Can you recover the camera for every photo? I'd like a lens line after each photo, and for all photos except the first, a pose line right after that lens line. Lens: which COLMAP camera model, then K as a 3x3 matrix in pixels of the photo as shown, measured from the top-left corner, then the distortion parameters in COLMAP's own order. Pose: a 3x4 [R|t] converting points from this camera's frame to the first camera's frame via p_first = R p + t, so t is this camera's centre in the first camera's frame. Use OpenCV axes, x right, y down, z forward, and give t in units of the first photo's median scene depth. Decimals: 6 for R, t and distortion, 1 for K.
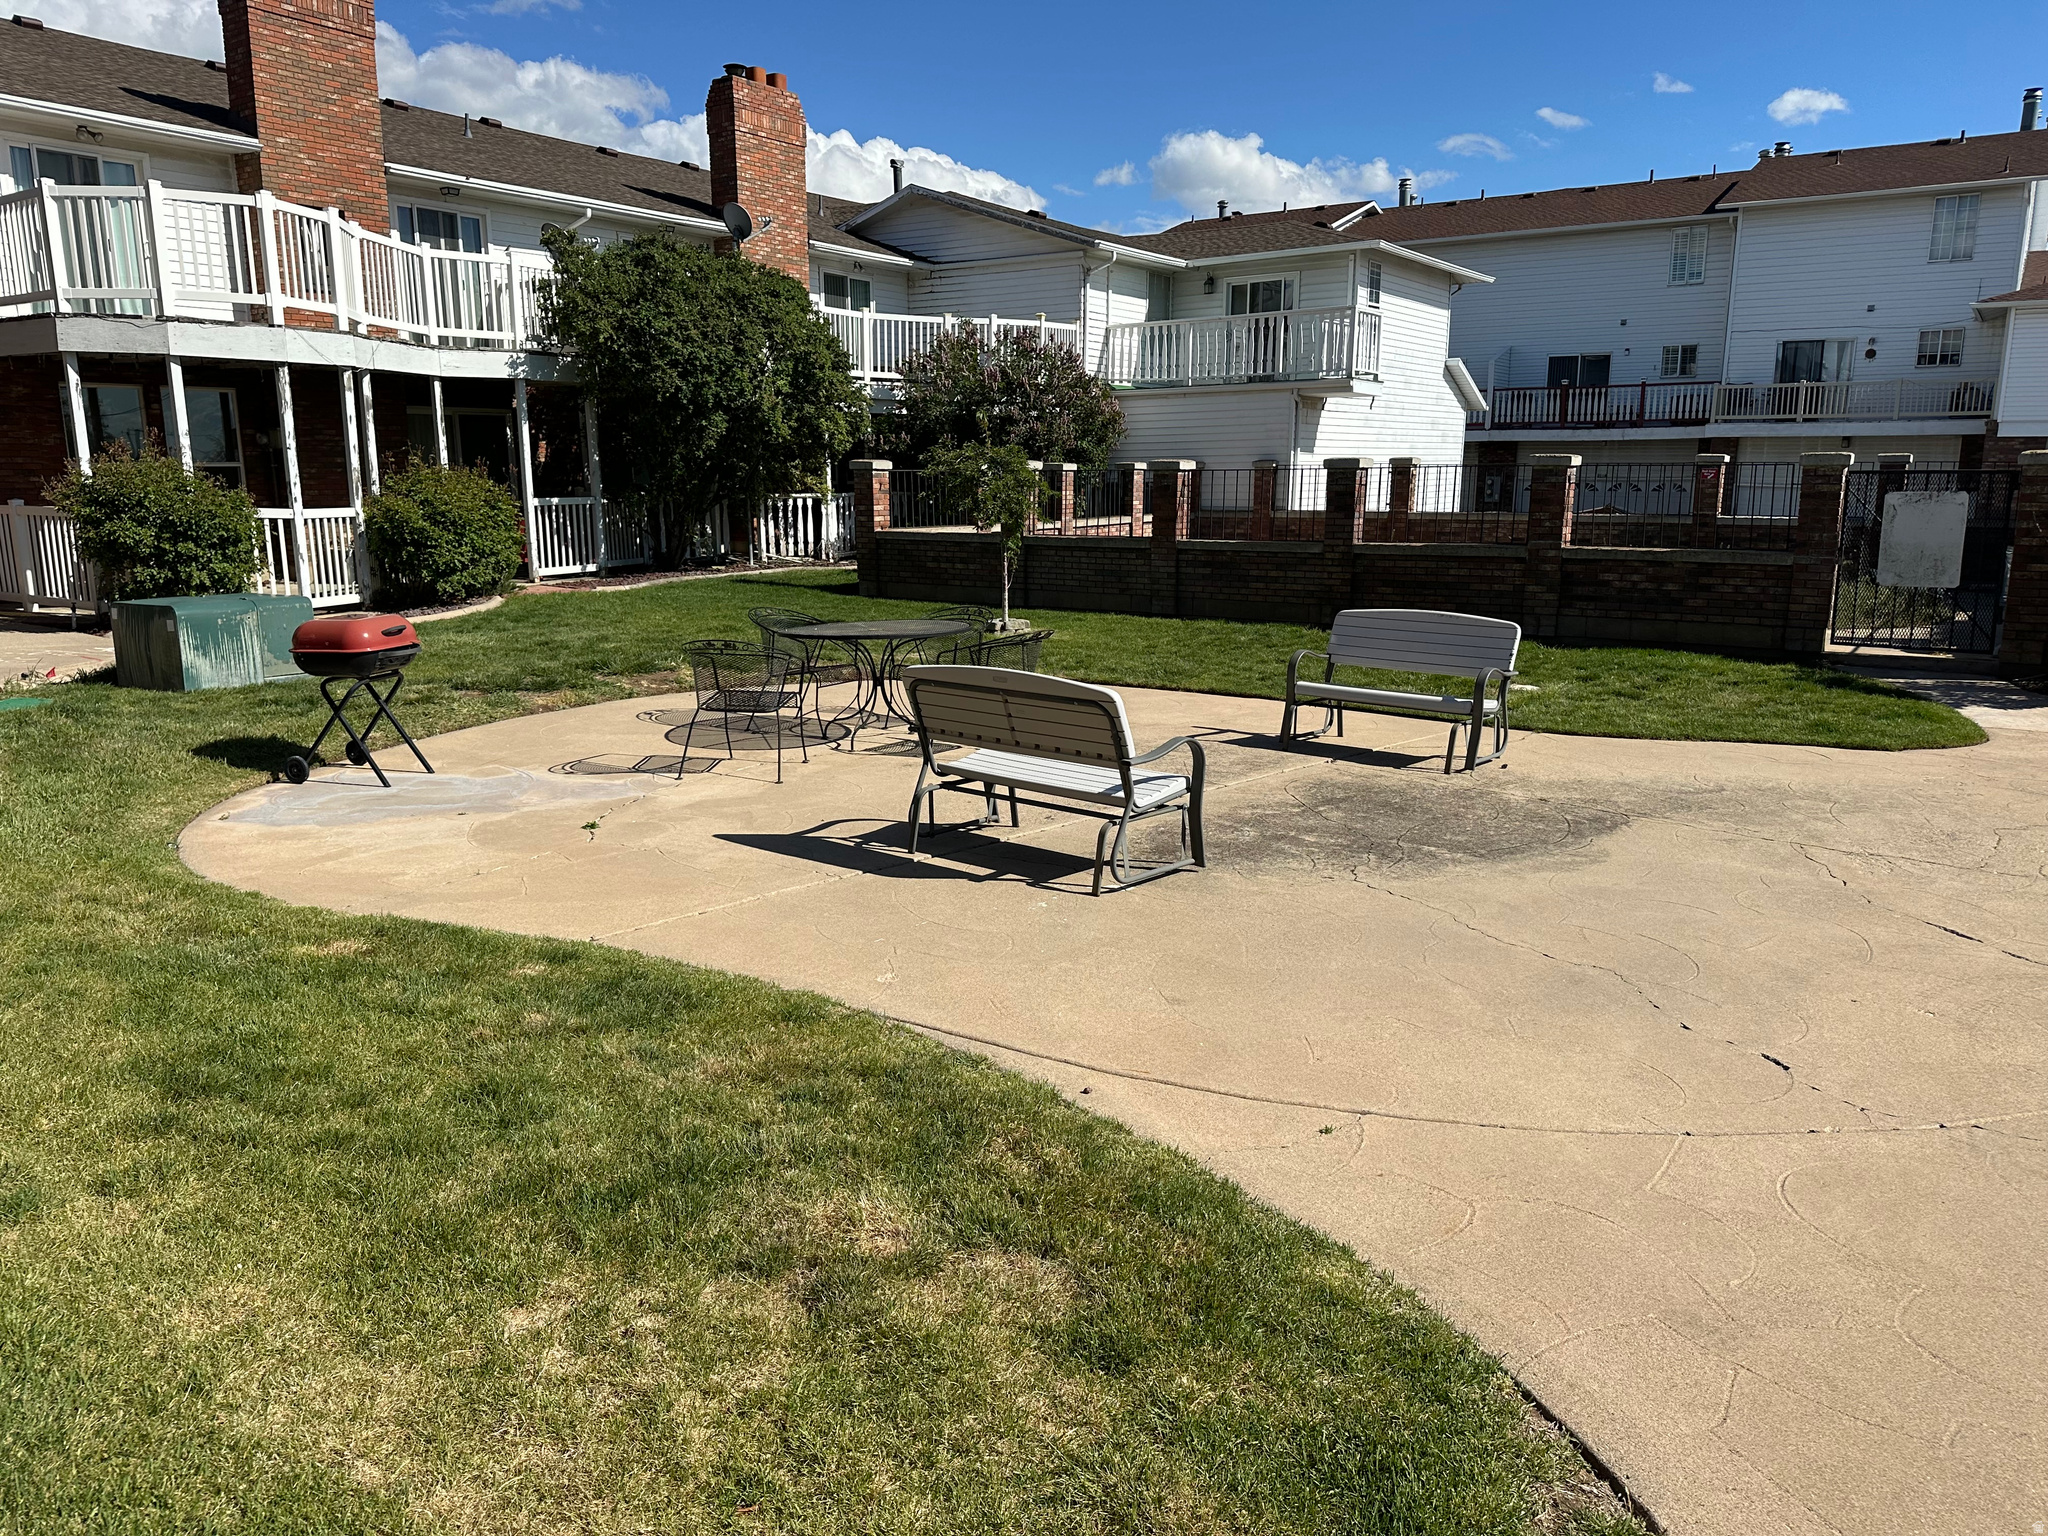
lens RADIAL K [[1457.4, 0, 994.6], [0, 1457.4, 767.0], [0, 0, 1]] dist [0.039950, -0.071565]
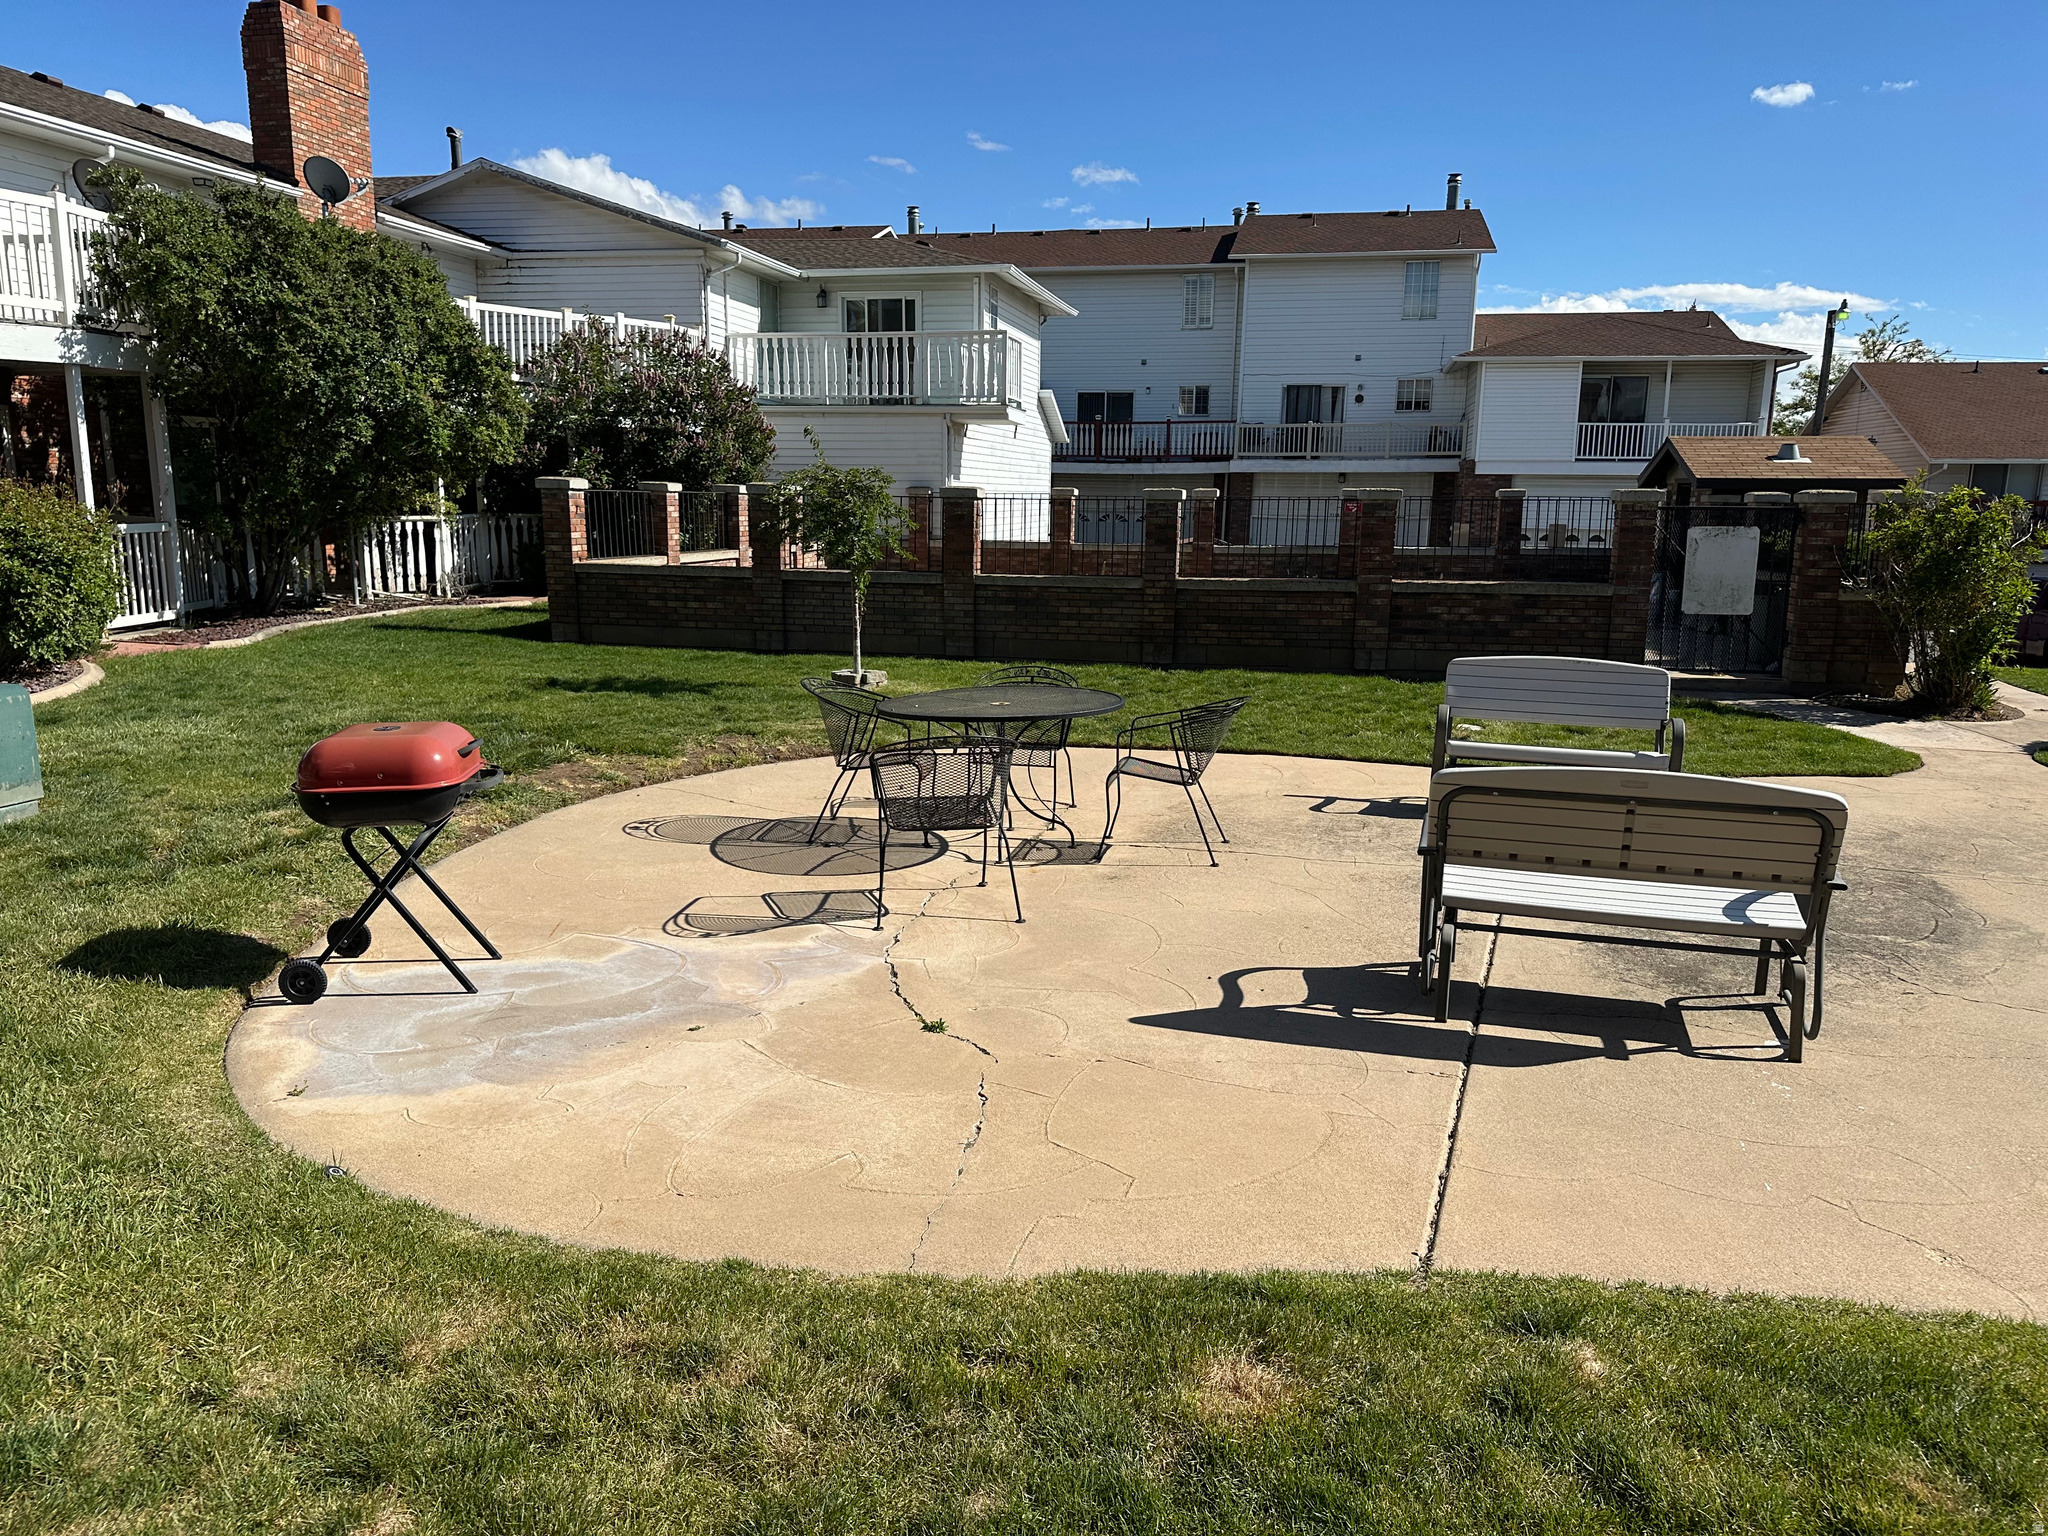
lens RADIAL K [[1451.3, 0, 1057.8], [0, 1451.3, 789.3], [0, 0, 1]] dist [0.135881, -0.296444]
pose [[0.919646, -0.063914, 0.387514, -0.127505], [0.064568, 0.997849, 0.011346, -0.019515], [-0.387405, 0.014587, 0.921794, 0.095982]]
